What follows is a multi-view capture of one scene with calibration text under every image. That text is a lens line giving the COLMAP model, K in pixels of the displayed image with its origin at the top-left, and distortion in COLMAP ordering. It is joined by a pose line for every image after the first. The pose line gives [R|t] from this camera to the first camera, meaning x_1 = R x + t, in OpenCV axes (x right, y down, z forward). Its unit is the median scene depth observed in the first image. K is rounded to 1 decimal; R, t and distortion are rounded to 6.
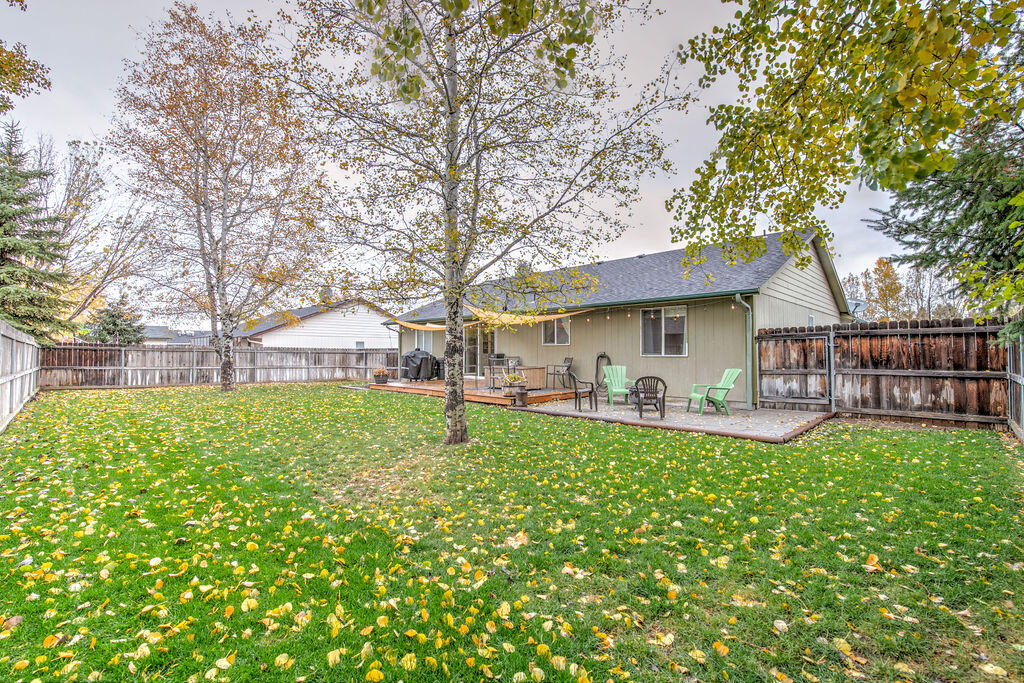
lens RADIAL K [[438.4, 0, 512.0], [0, 438.4, 341.5], [0, 0, 1]] dist [-0.001162, -0.000295]
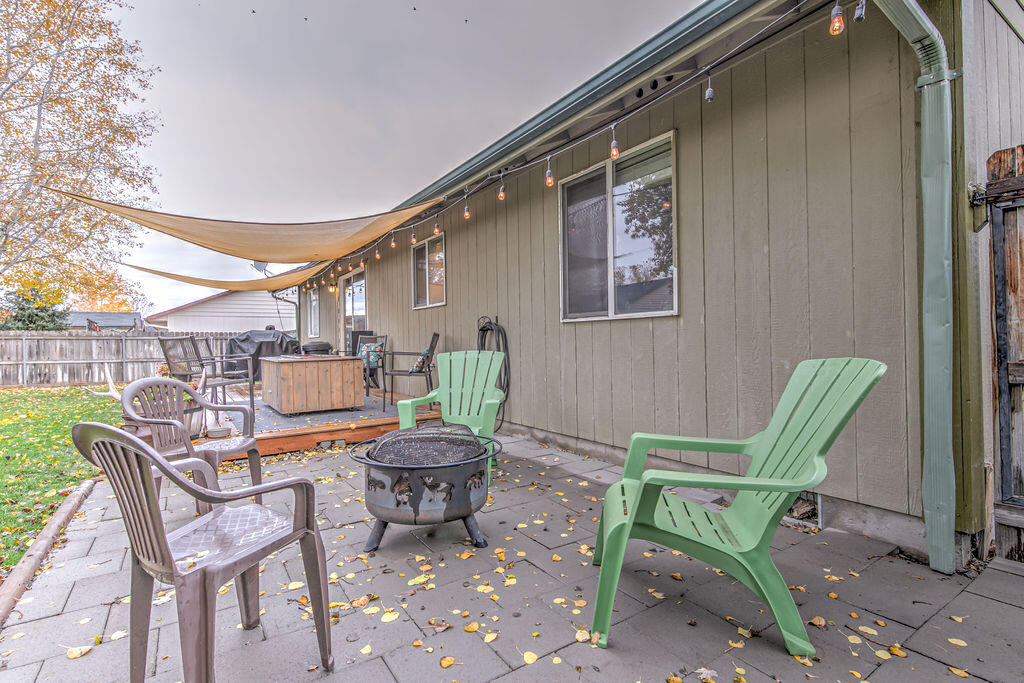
lens RADIAL K [[499.9, 0, 512.0], [0, 499.9, 341.5], [0, 0, 1]] dist [-0.000898, -0.000495]
pose [[0.978118, -0.012846, -0.207655, 0.202957], [0.017455, 0.999640, 0.020376, 0.023947], [0.207318, -0.023555, 0.977990, 0.375085]]
